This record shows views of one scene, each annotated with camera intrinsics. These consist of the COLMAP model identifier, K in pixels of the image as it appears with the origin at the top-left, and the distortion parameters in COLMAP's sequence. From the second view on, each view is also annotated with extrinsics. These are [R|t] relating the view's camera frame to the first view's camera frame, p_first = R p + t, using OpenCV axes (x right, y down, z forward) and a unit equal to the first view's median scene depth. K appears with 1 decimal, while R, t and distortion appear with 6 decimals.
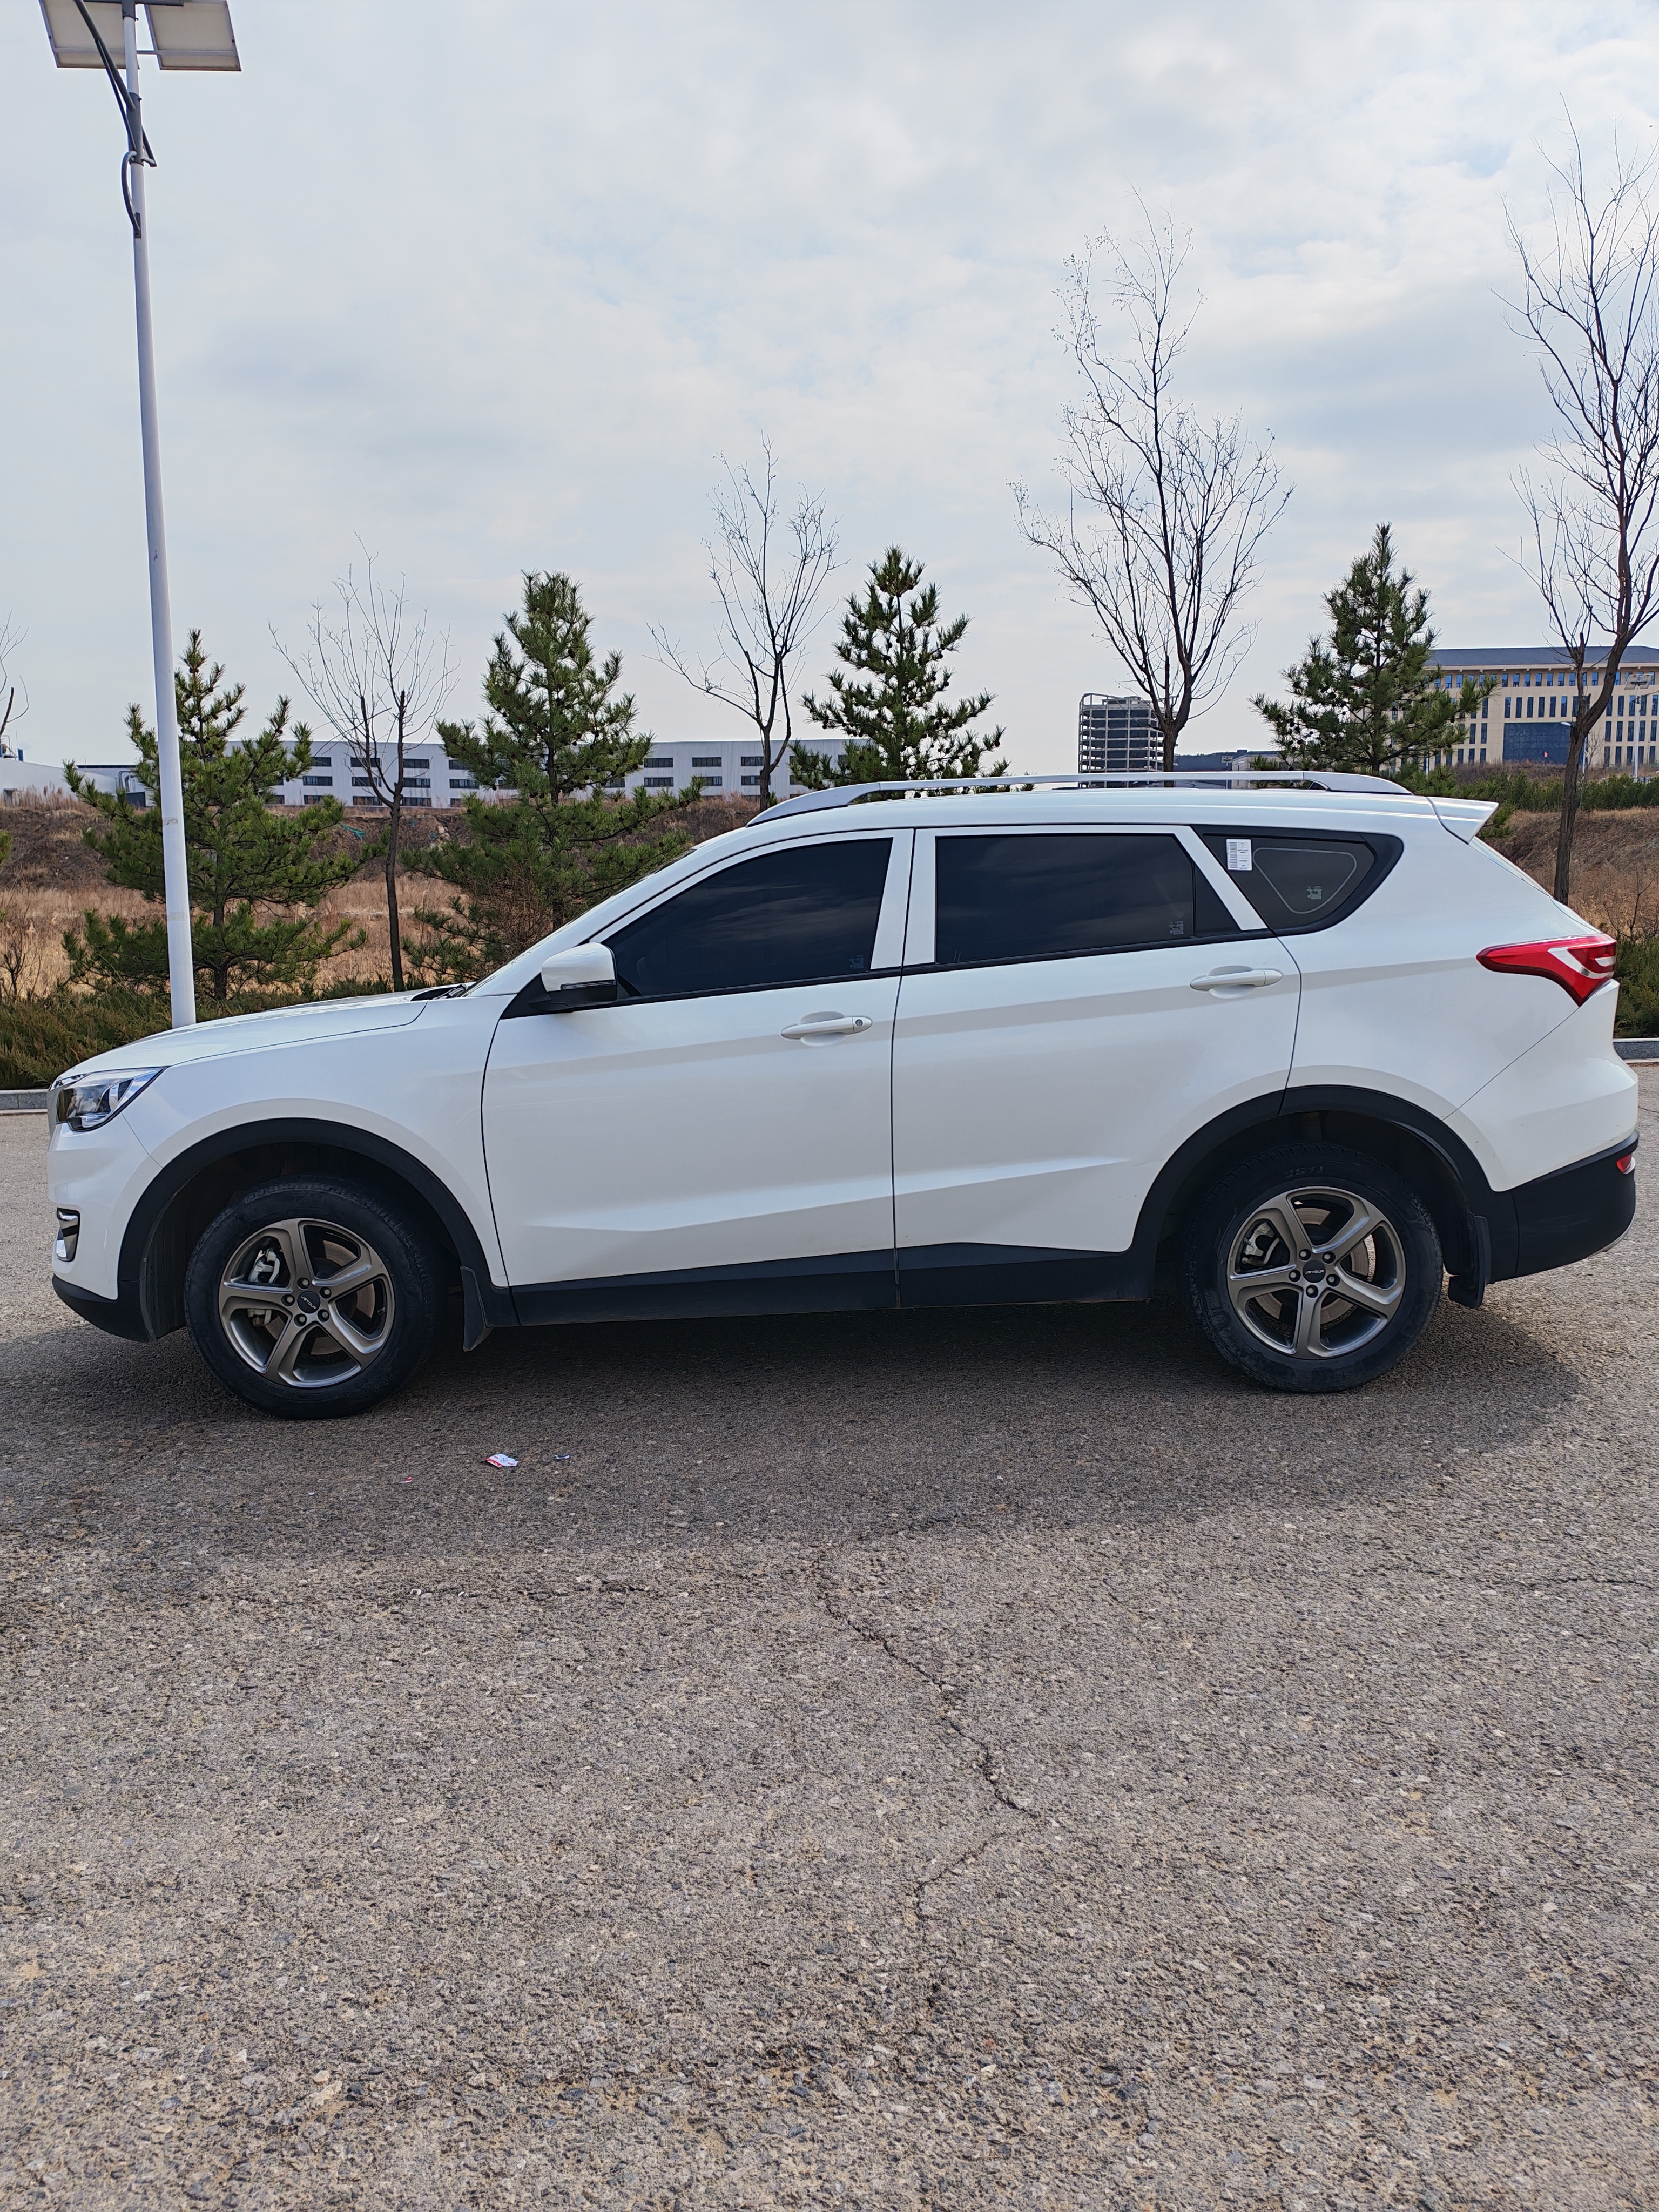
lens RADIAL K [[1745.8, 0, 852.0], [0, 1745.8, 1120.3], [0, 0, 1]] dist [0.111810, -0.190517]
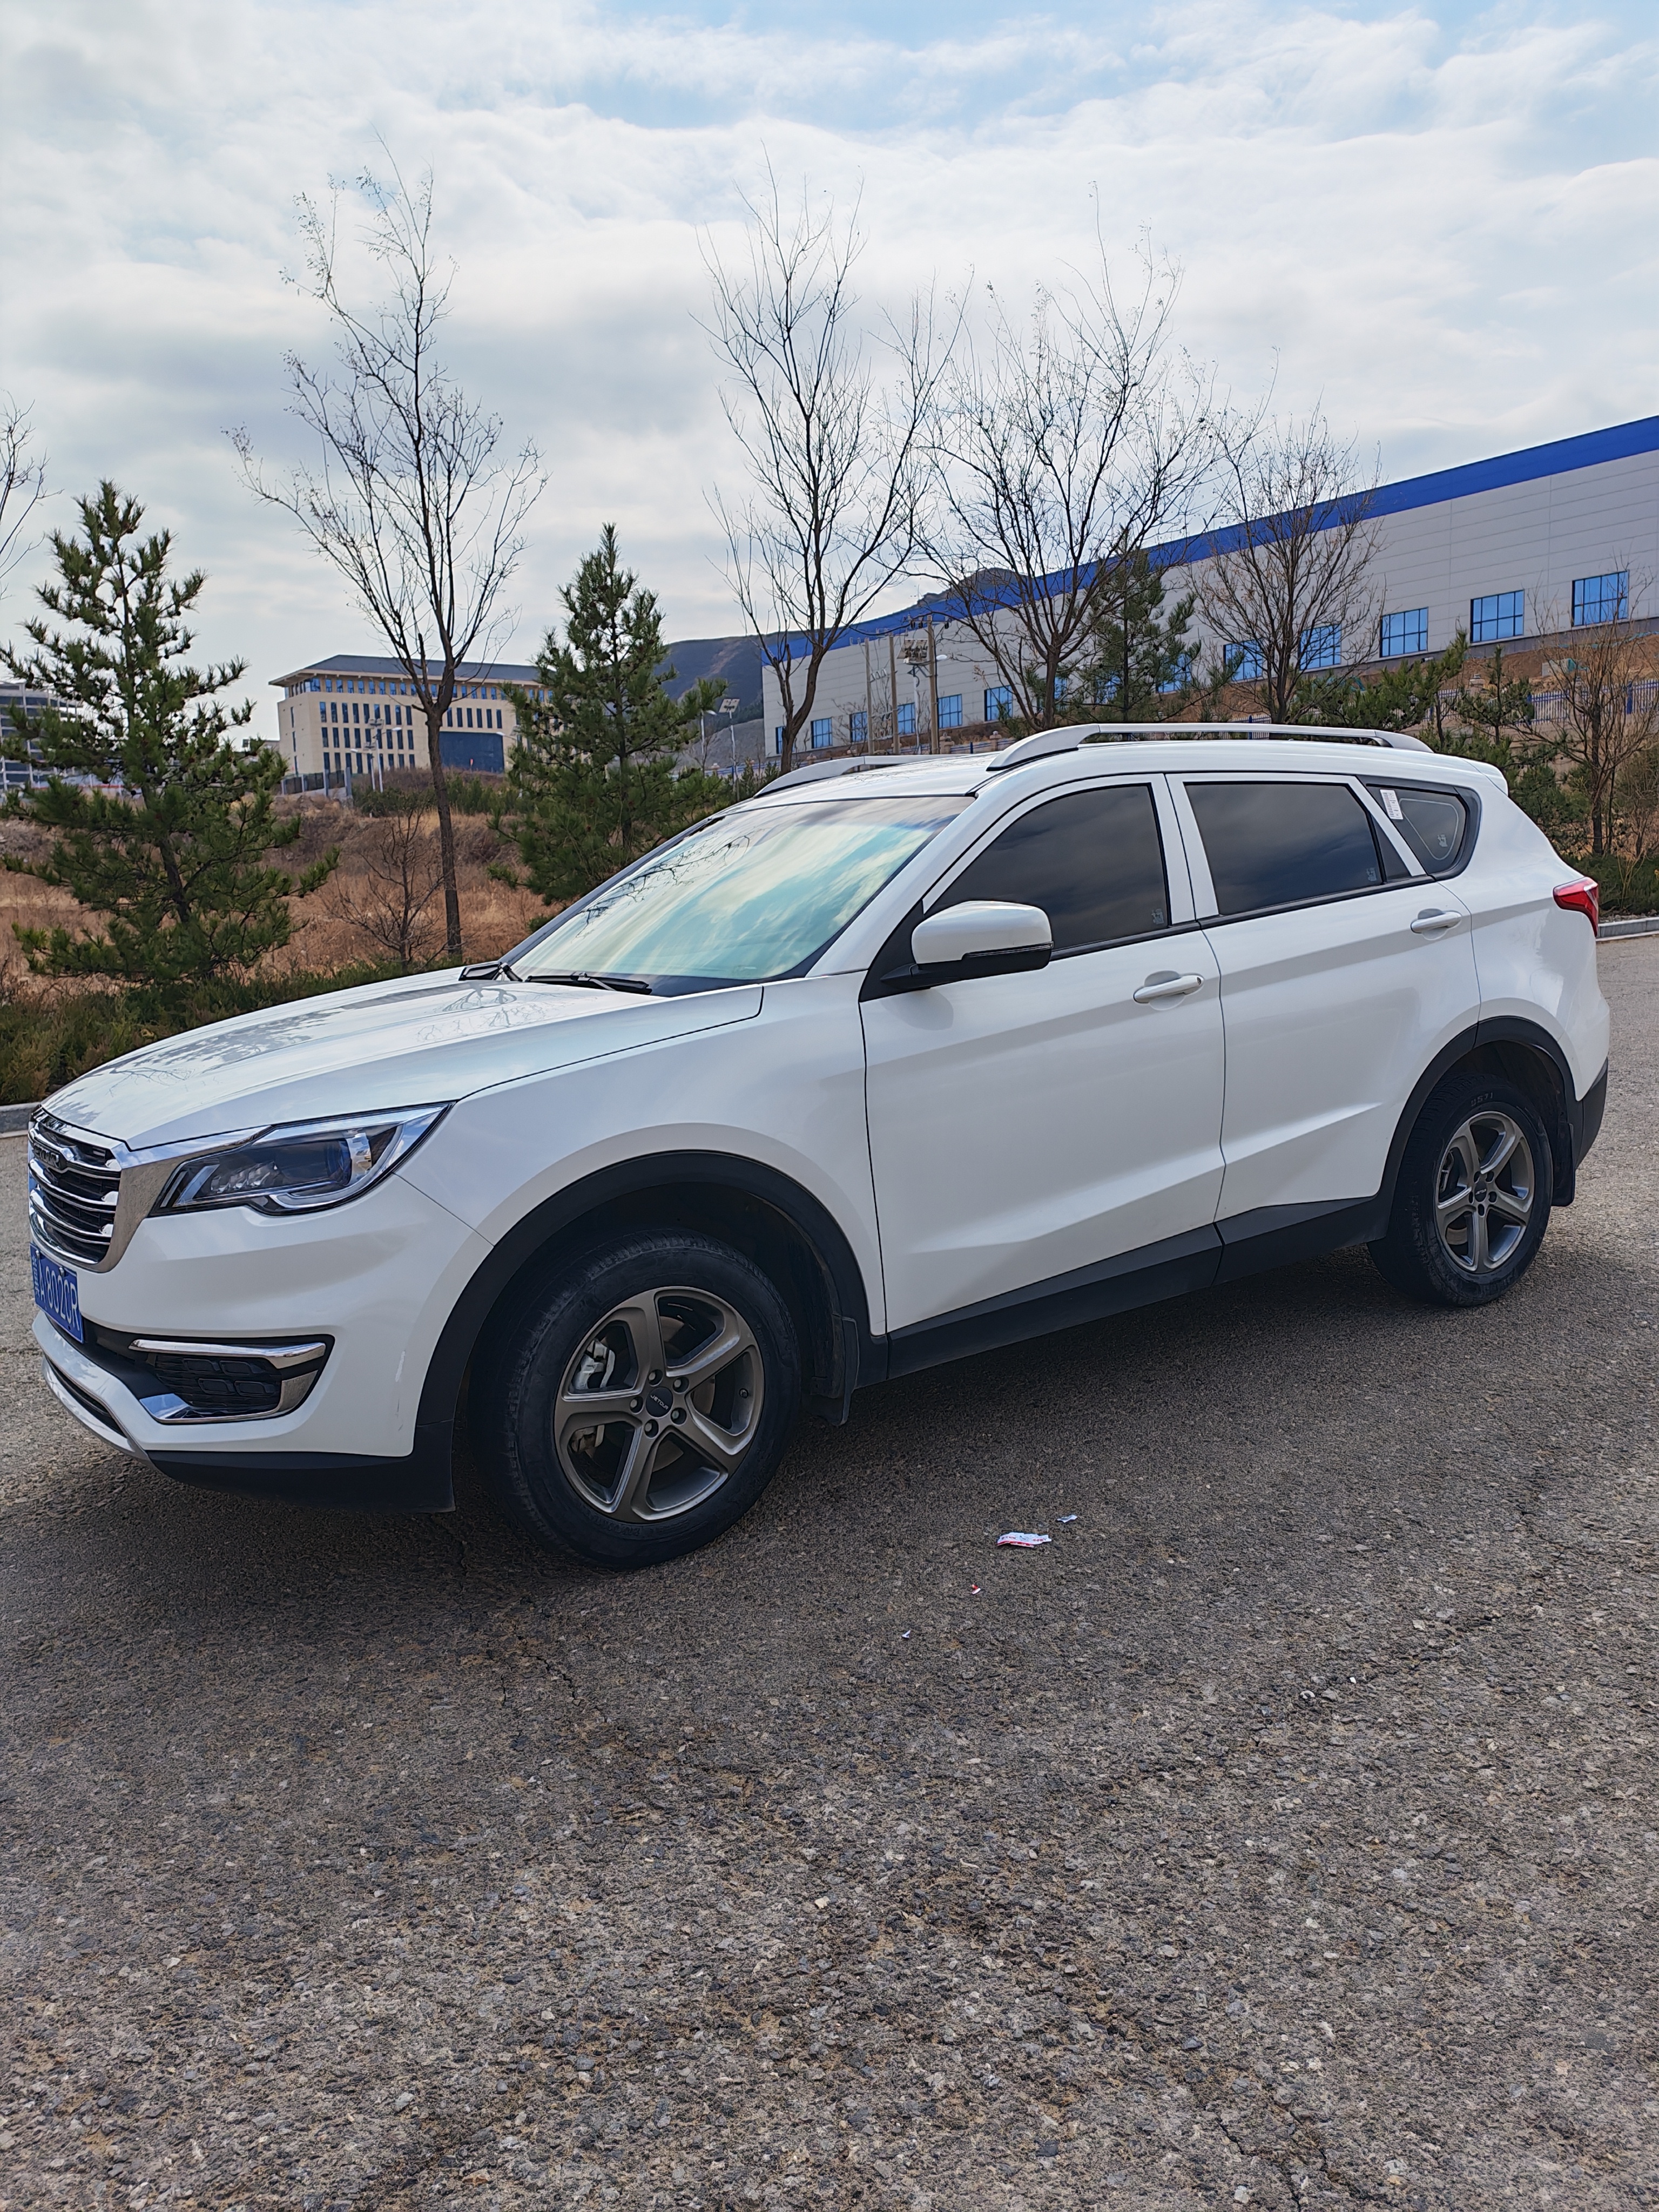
lens RADIAL K [[1697.0, 0, 829.5], [0, 1697.0, 1106.0], [0, 0, 1]] dist [0.074970, 0.003866]
pose [[0.805086, -0.094128, 0.585641, -0.656675], [0.097786, 0.994881, 0.025476, -0.031116], [-0.585042, 0.036757, 0.810170, 0.375650]]
